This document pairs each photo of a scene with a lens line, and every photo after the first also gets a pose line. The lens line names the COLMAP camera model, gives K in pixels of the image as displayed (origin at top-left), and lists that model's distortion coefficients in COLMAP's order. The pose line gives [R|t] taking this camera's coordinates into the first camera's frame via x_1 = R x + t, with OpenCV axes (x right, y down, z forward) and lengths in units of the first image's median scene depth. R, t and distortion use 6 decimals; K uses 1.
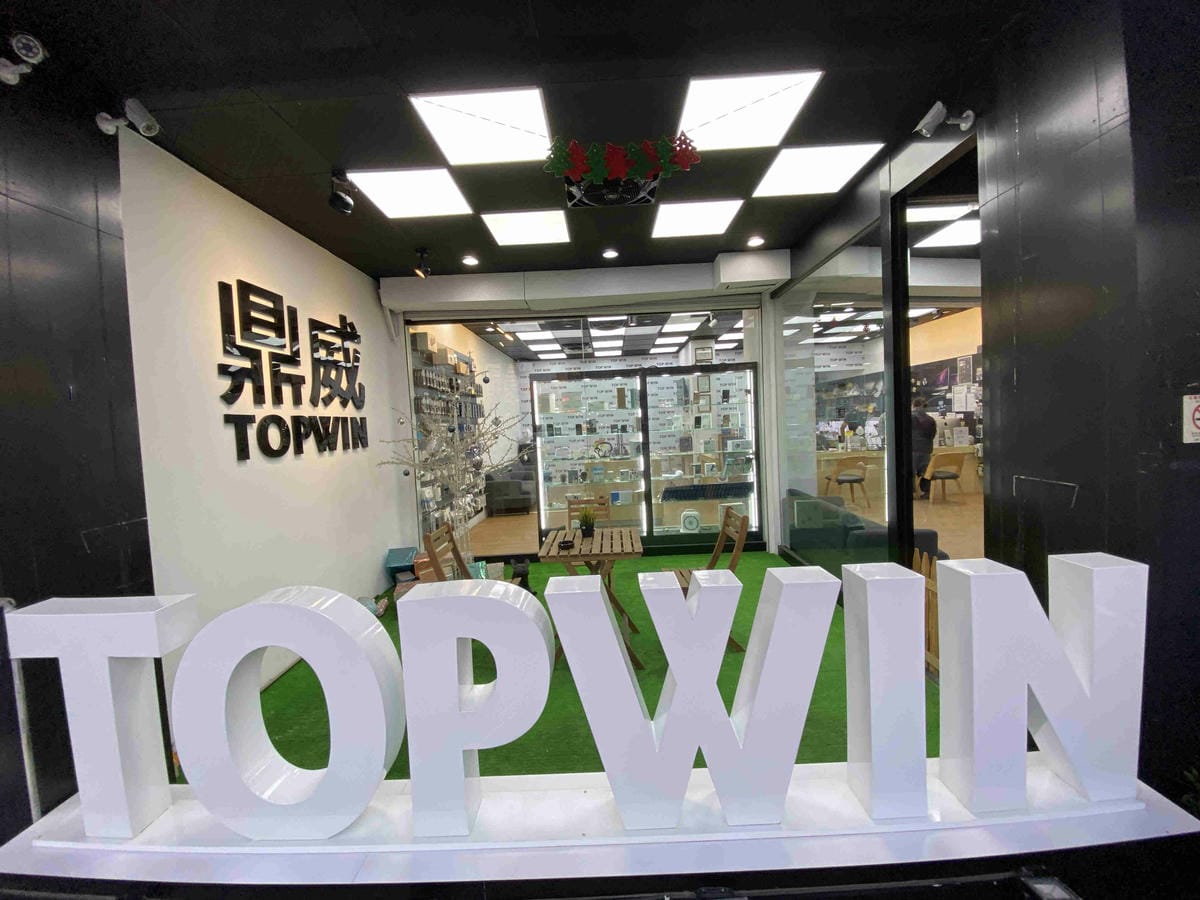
lens RADIAL K [[485.5, 0, 602.7], [0, 485.5, 447.1], [0, 0, 1]] dist [0.010752, -0.015147]
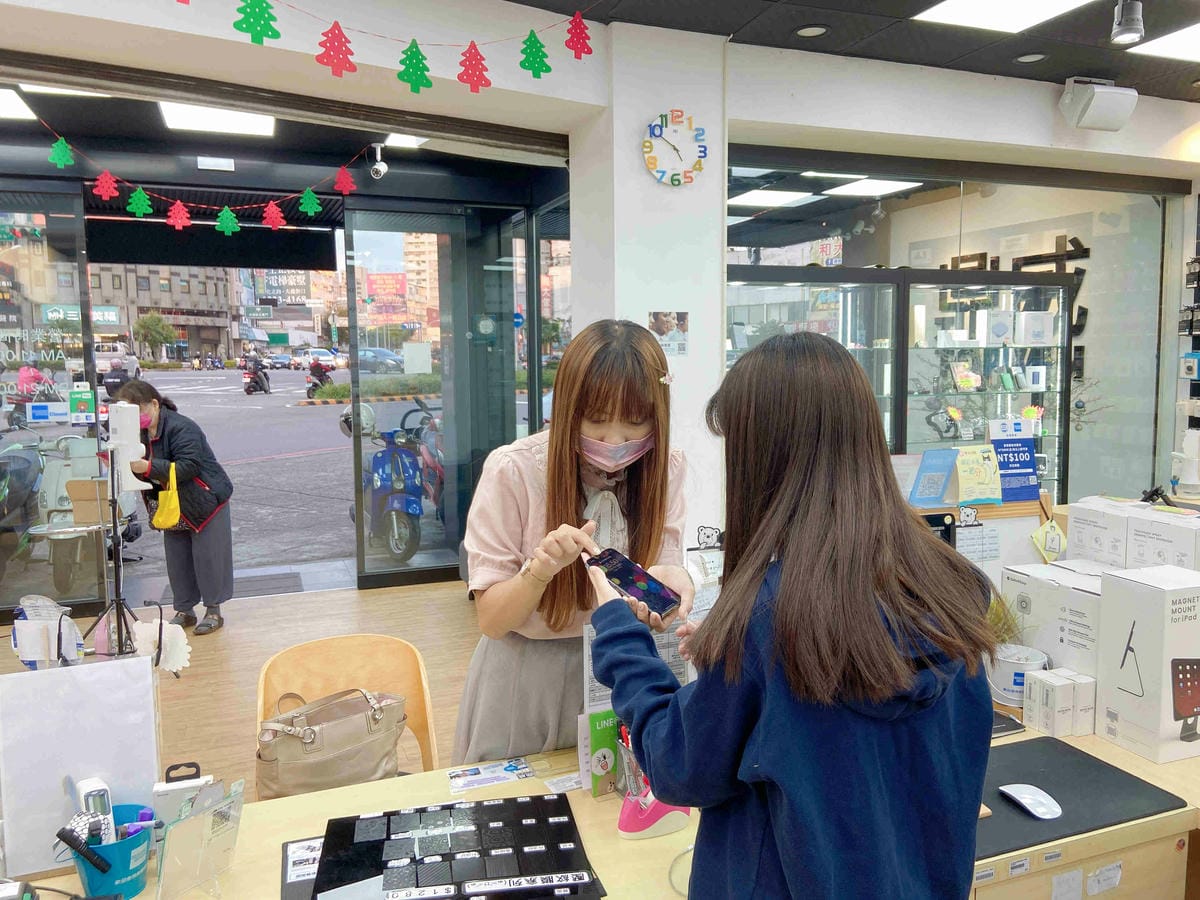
lens RADIAL K [[944.8, 0, 601.2], [0, 944.8, 445.2], [0, 0, 1]] dist [0.109791, -0.131865]
pose [[-0.922817, 0.092044, -0.374080, 1.039985], [0.035565, 0.987246, 0.155181, -0.202445], [0.383593, 0.129900, -0.914321, 2.498122]]
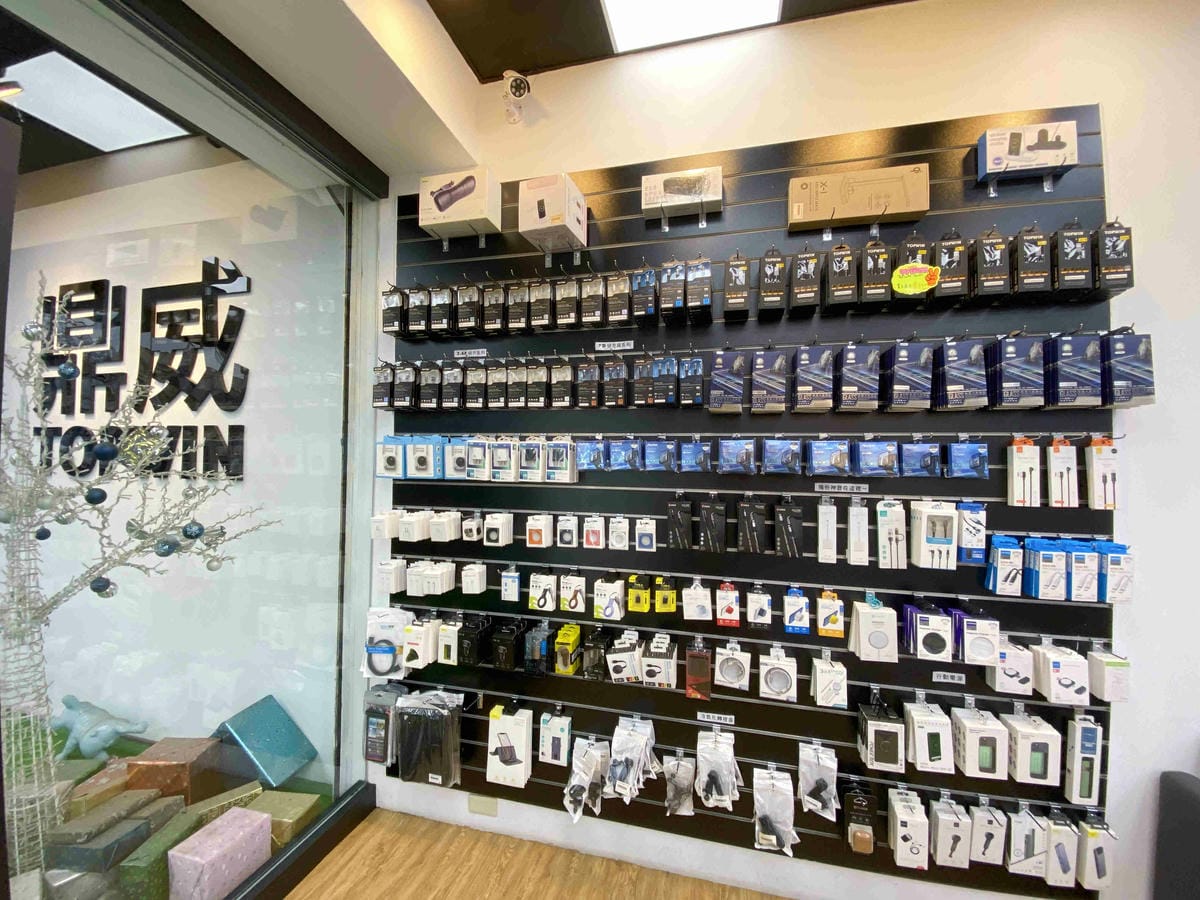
lens RADIAL K [[485.5, 0, 596.0], [0, 485.5, 447.2], [0, 0, 1]] dist [0.010752, -0.015147]
pose [[-0.240732, 0.021441, -0.970355, -0.060935], [-0.049177, 0.998202, 0.034256, -0.083610], [0.969345, 0.055966, -0.239245, 1.697043]]
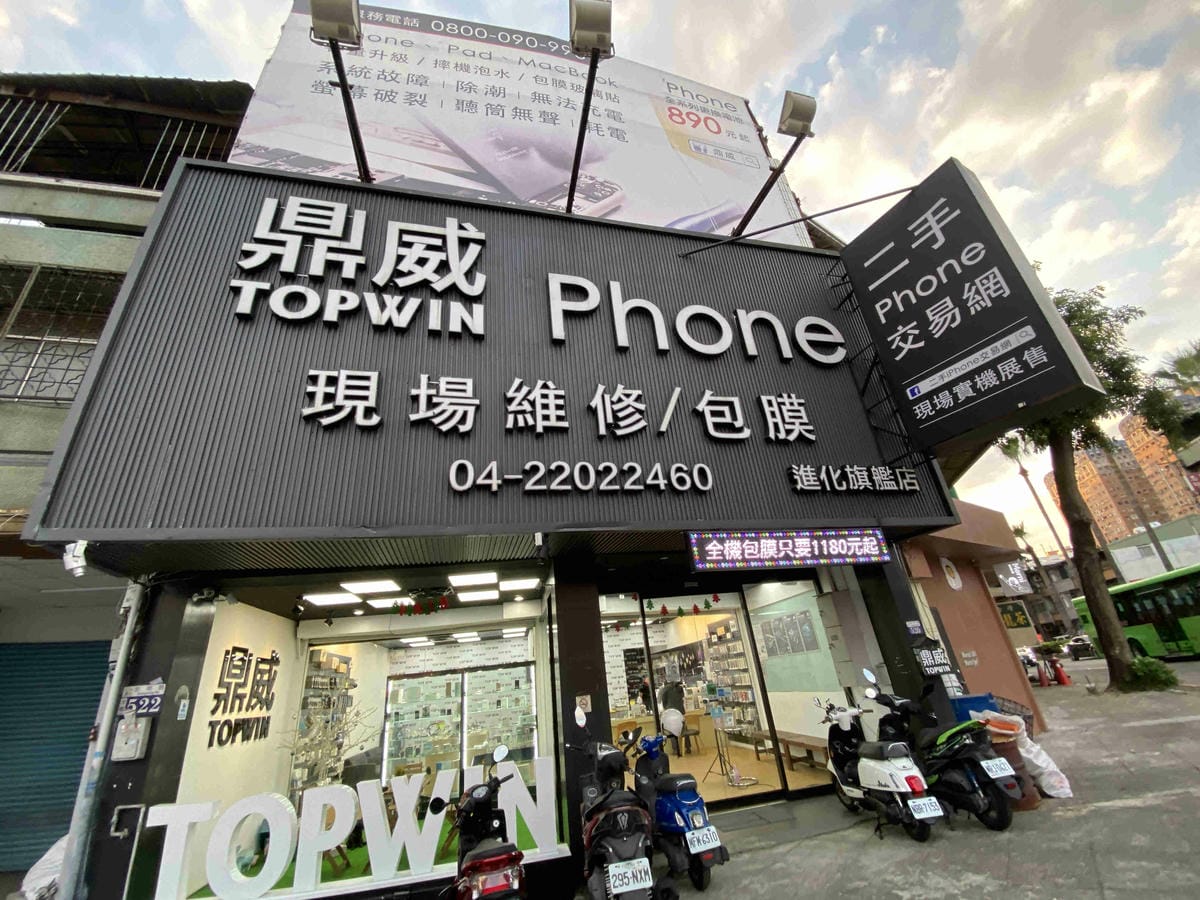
lens RADIAL K [[485.5, 0, 598.5], [0, 485.5, 446.0], [0, 0, 1]] dist [0.010752, -0.015147]
pose [[0.983066, 0.030959, 0.180619, 0.278752], [0.062155, 0.870869, -0.487569, 0.011500], [-0.172390, 0.490538, 0.854198, -1.077743]]
